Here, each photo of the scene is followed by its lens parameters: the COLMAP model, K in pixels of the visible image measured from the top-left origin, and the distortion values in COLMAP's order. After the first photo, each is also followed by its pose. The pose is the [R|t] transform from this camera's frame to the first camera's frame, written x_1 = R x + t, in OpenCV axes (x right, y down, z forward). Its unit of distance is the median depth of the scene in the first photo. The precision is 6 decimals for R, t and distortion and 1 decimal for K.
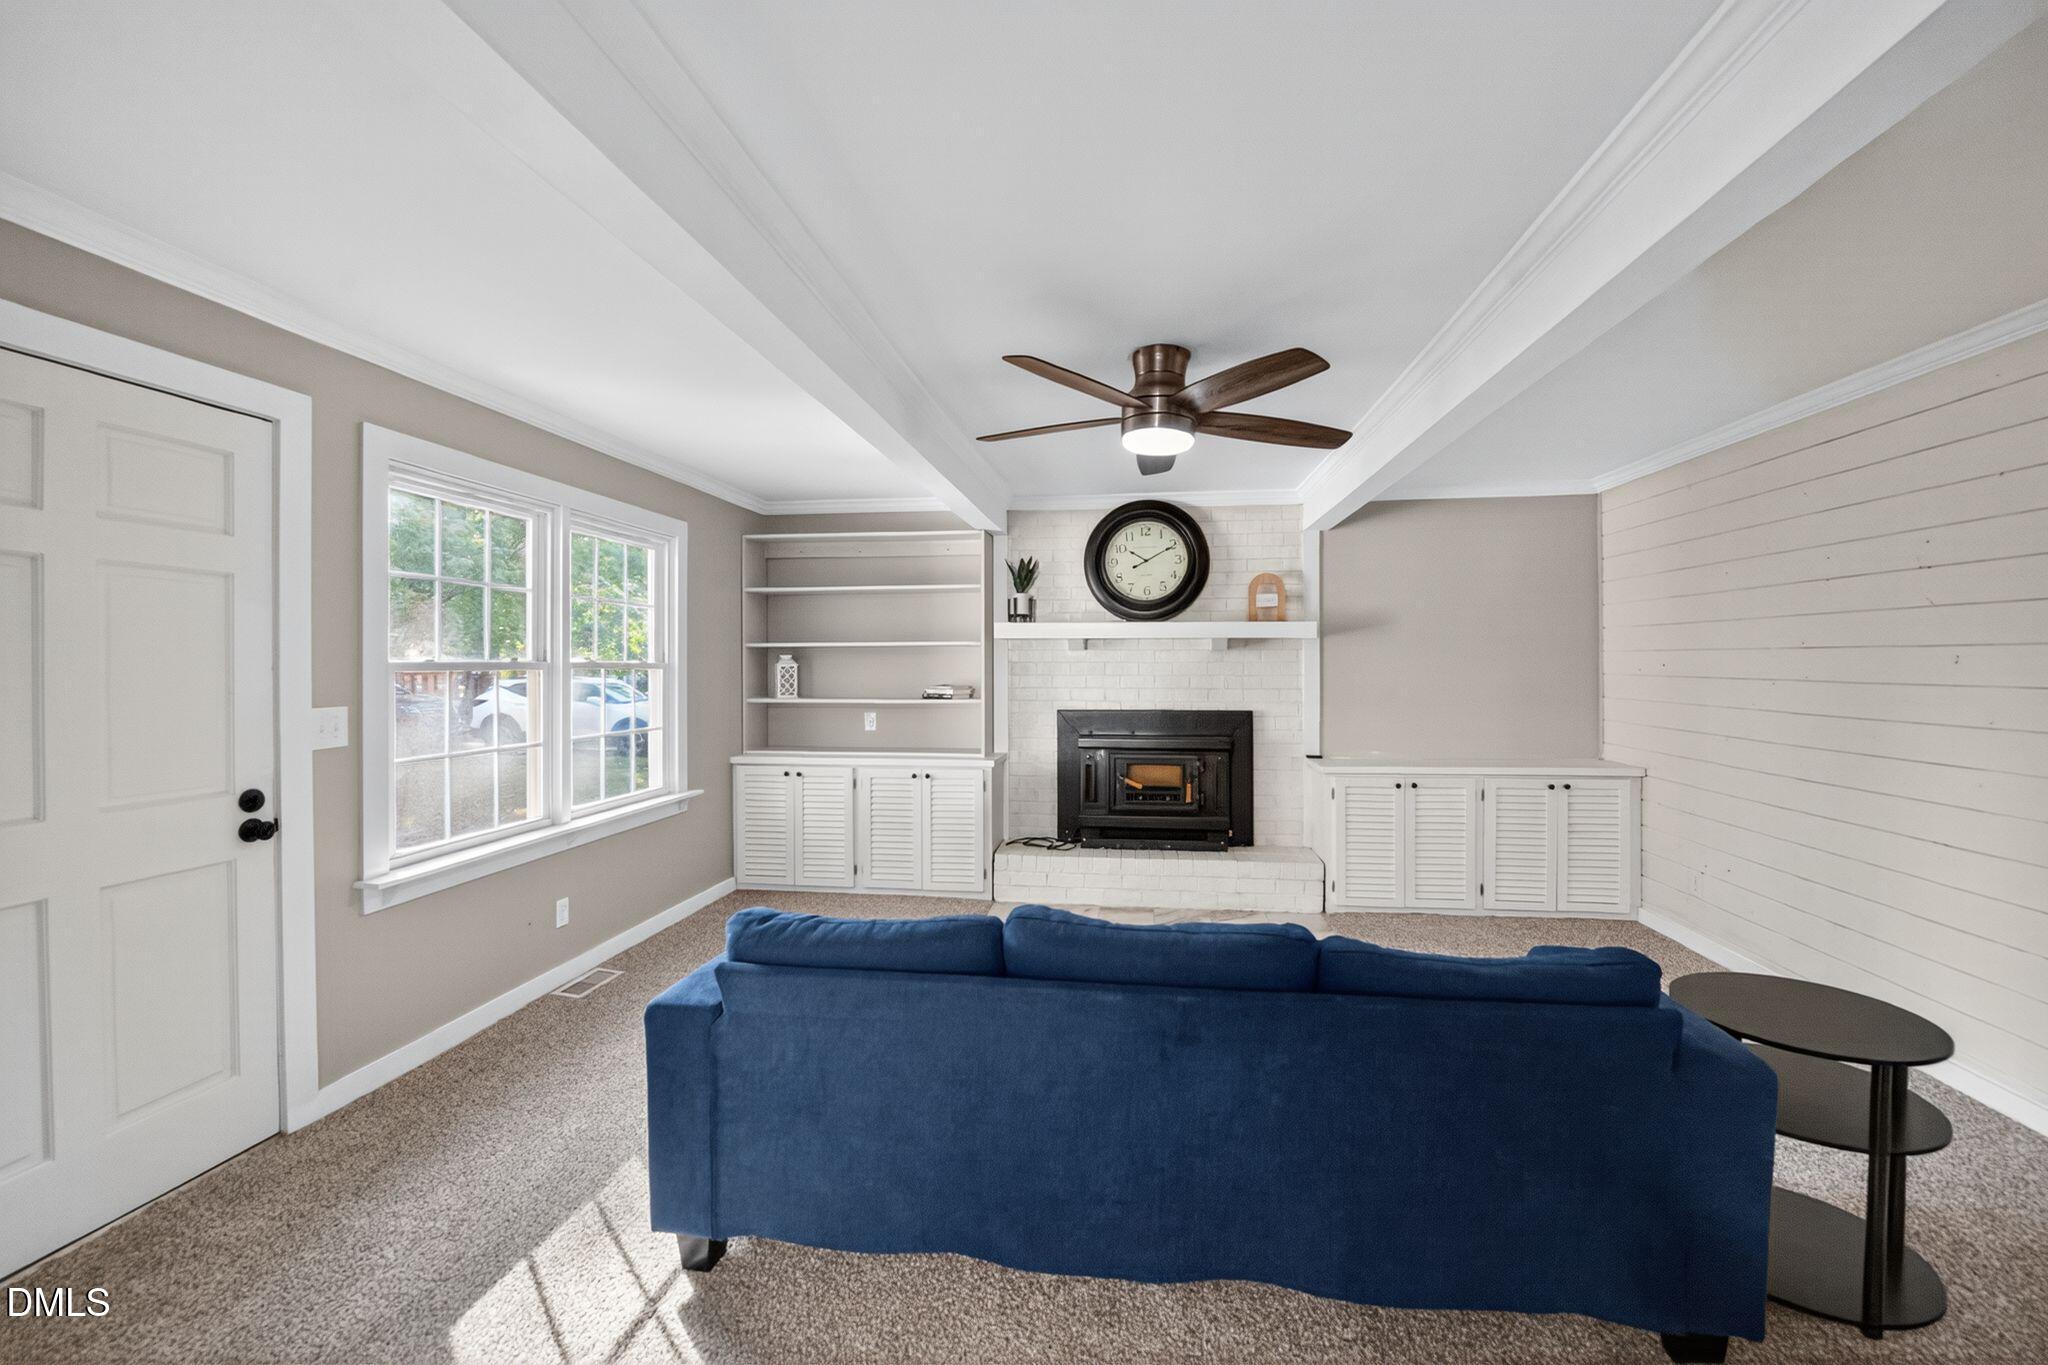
lens RADIAL K [[810.2, 0, 1026.9], [0, 810.2, 668.2], [0, 0, 1]] dist [-0.016949, -0.001093]
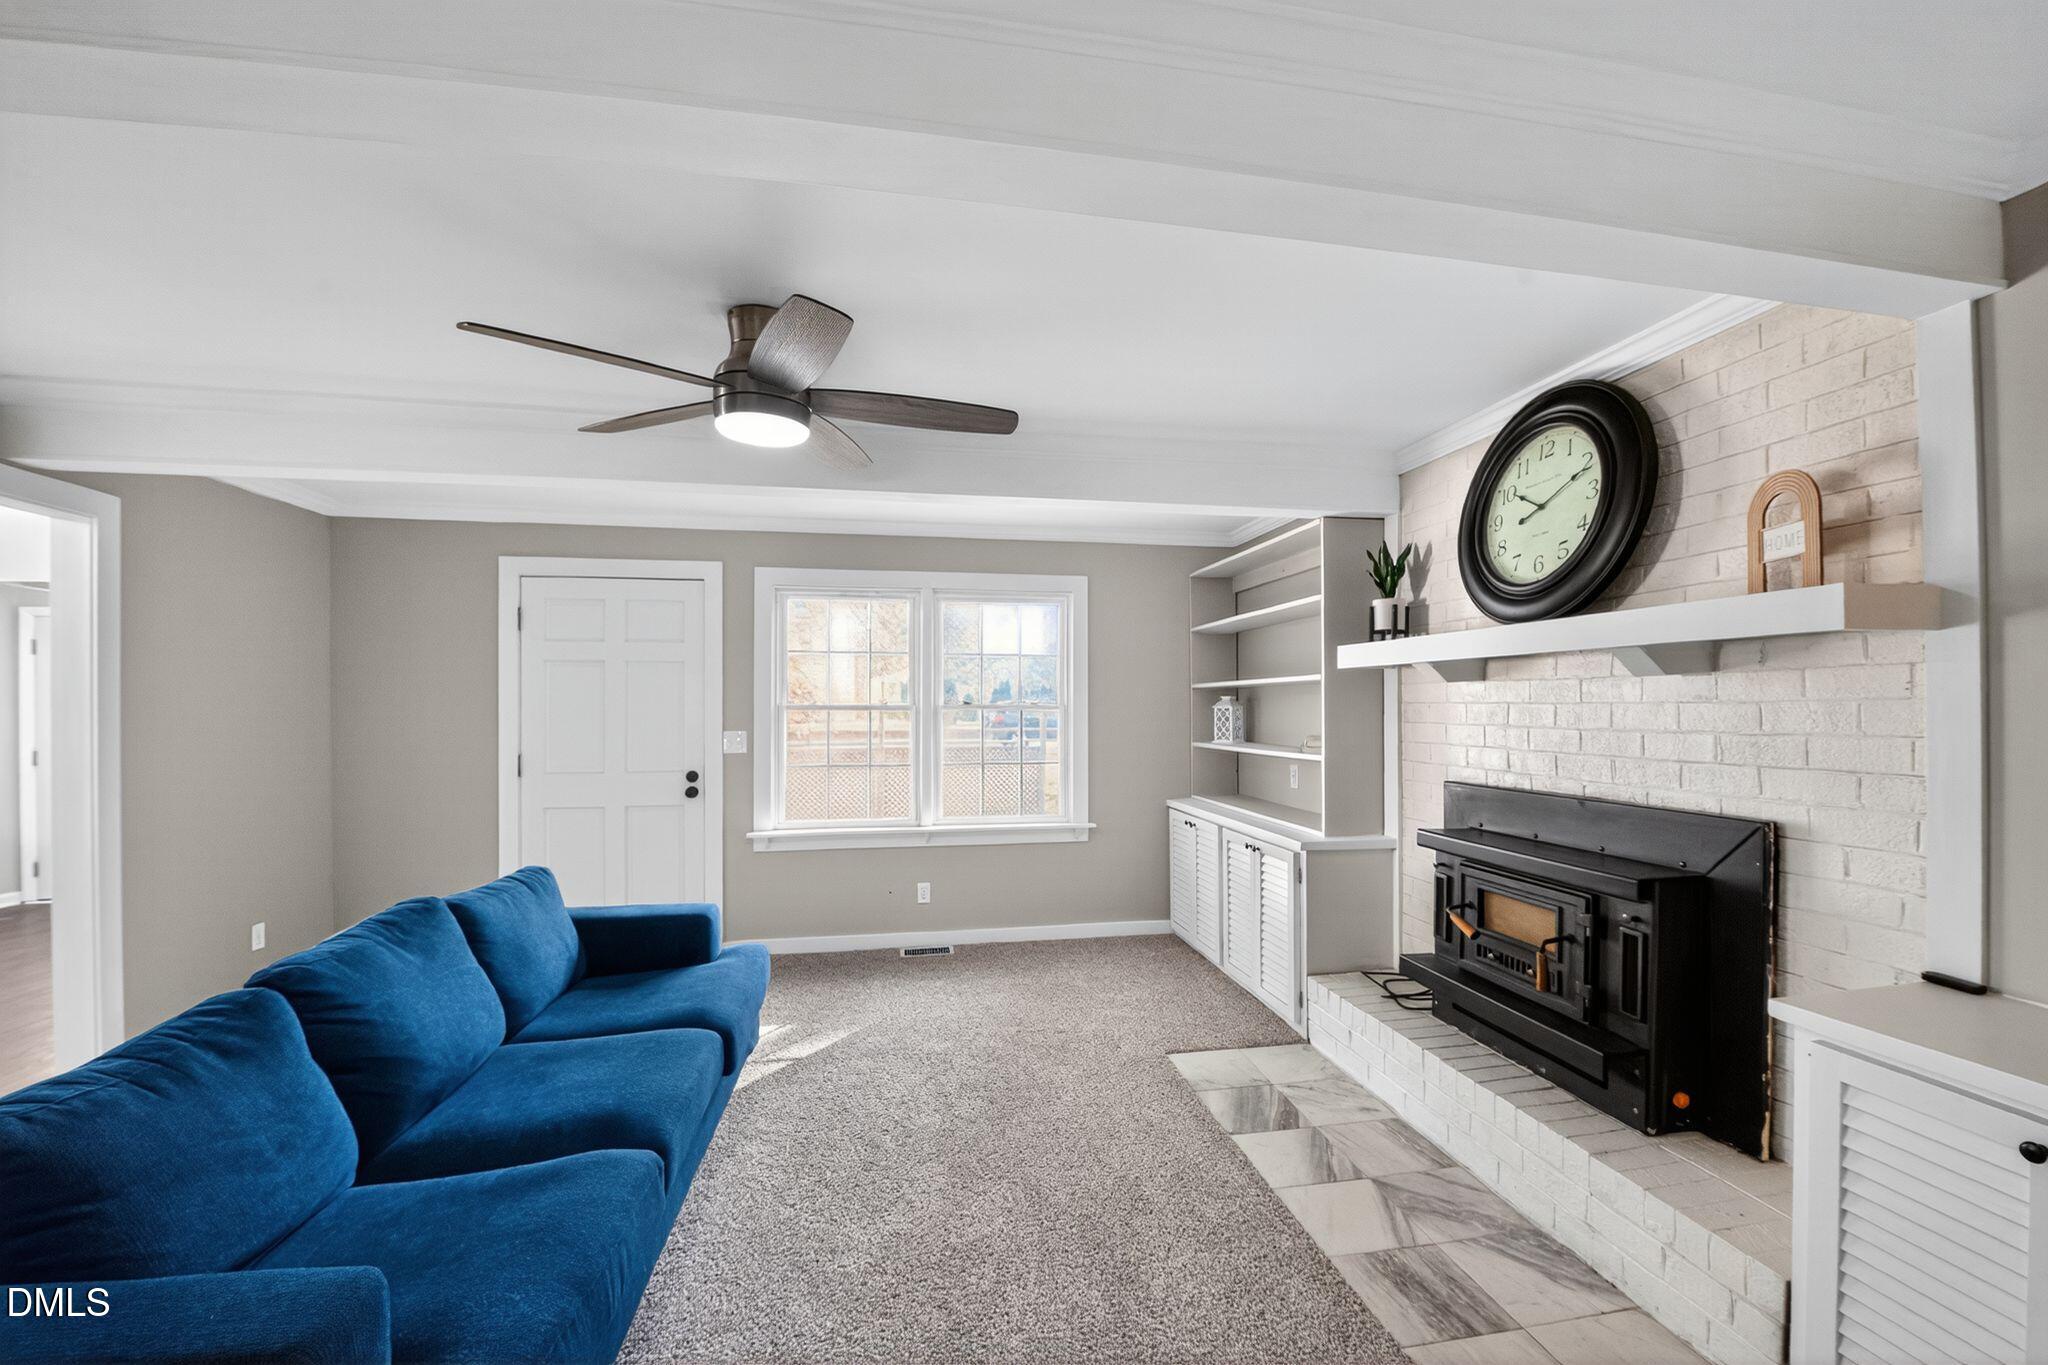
lens RADIAL K [[810.2, 0, 1032.3], [0, 810.2, 701.2], [0, 0, 1]] dist [-0.016949, -0.001093]
pose [[0.317904, -0.006236, -0.948102, 0.533716], [-0.003714, 0.999963, -0.007822, -0.002787], [0.948115, 0.006008, 0.317869, 0.528141]]
